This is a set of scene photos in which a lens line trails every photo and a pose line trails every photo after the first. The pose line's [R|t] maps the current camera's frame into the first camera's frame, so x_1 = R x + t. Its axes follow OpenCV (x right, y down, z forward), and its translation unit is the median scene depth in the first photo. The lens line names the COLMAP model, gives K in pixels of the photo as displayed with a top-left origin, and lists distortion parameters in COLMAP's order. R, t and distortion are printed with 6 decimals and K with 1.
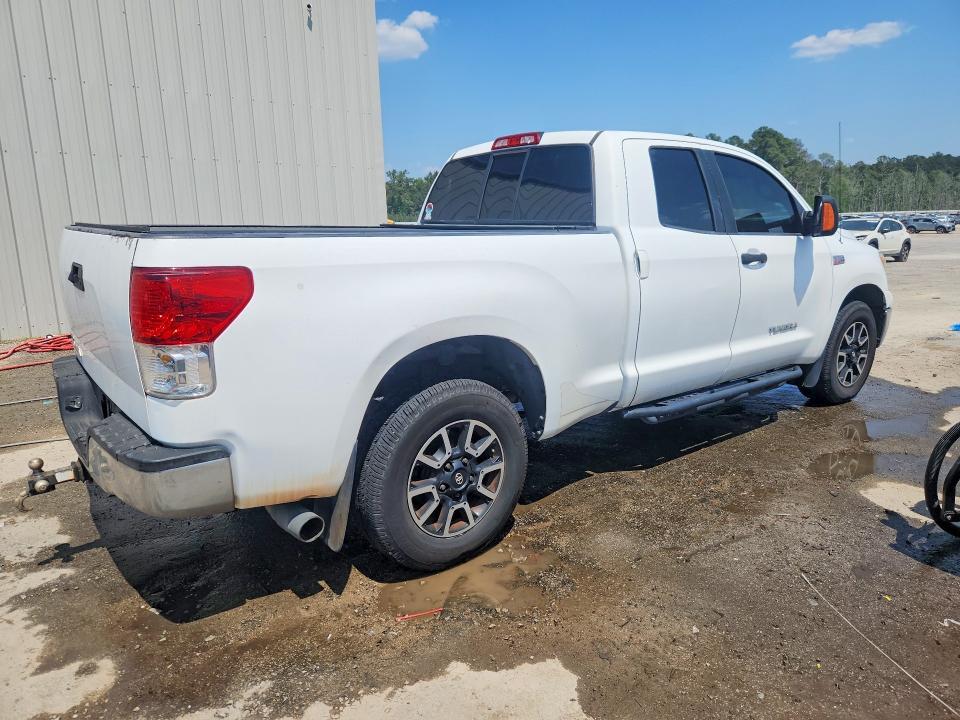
lens RADIAL K [[677.2, 0, 483.0], [0, 677.2, 352.4], [0, 0, 1]] dist [0.035210, -0.028618]
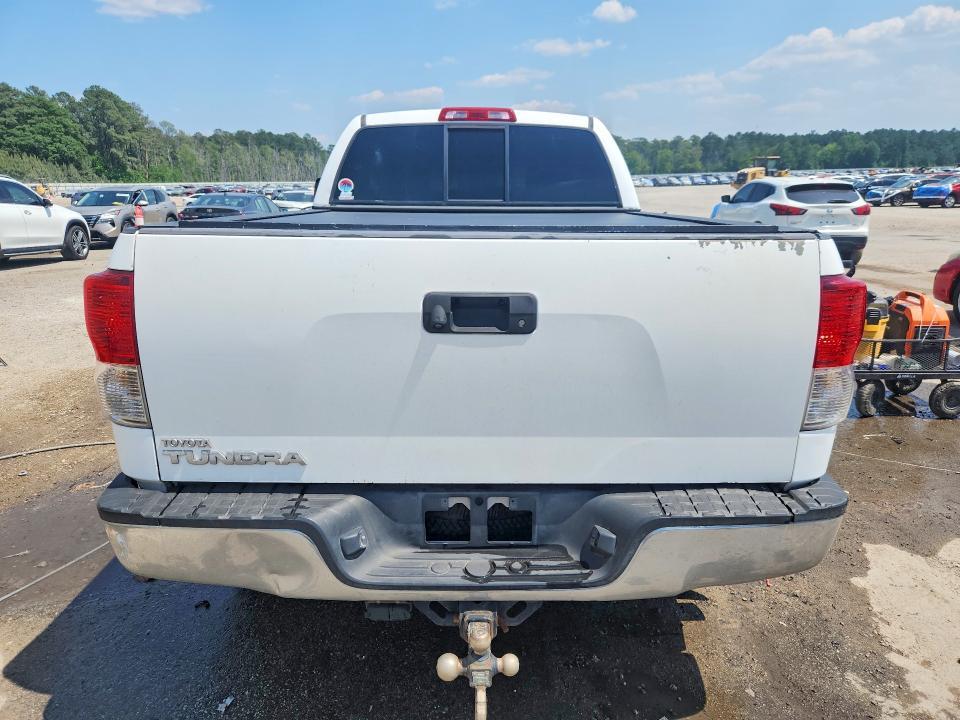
lens RADIAL K [[677.2, 0, 488.4], [0, 677.2, 359.9], [0, 0, 1]] dist [0.035210, -0.028618]
pose [[0.582287, -0.193637, 0.789587, -0.089286], [0.150102, 0.980130, 0.129672, -0.012159], [-0.799007, 0.043012, 0.599782, 0.053724]]
